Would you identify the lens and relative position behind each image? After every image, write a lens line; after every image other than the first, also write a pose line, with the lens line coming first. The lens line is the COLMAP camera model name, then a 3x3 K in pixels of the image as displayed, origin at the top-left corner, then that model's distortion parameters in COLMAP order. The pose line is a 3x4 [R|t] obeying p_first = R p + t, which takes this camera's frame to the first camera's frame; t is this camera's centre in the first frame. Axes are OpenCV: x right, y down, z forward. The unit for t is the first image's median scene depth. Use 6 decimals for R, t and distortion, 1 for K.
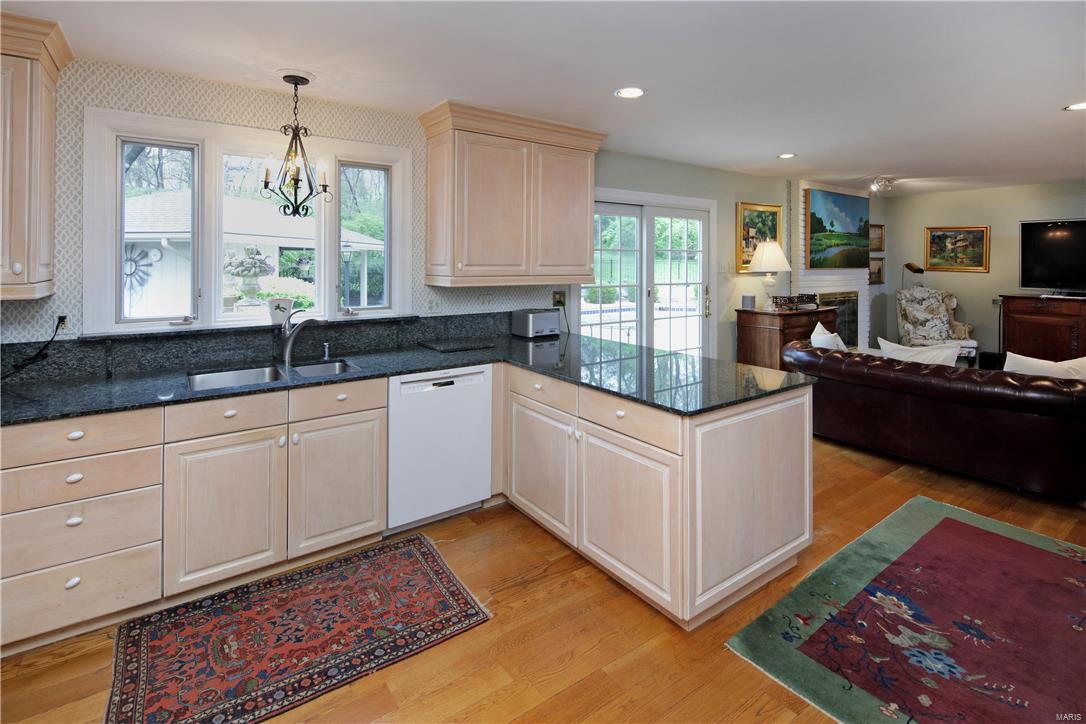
lens RADIAL K [[509.0, 0, 543.0], [0, 509.0, 362.0], [0, 0, 1]] dist [0.012331, -0.000174]
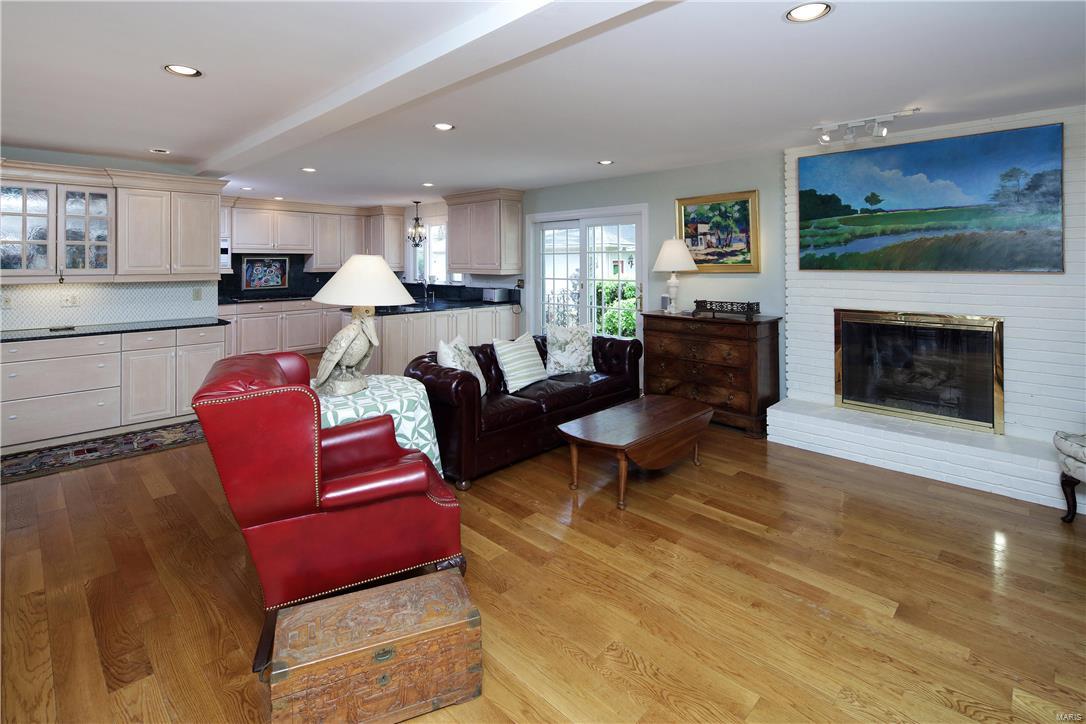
lens RADIAL K [[509.0, 0, 543.0], [0, 509.0, 362.0], [0, 0, 1]] dist [0.012331, -0.000174]
pose [[0.165904, 0.189560, -0.967751, 1.255581], [-0.187799, 0.969465, 0.157701, -0.113438], [0.968095, 0.155580, 0.196437, 0.580443]]
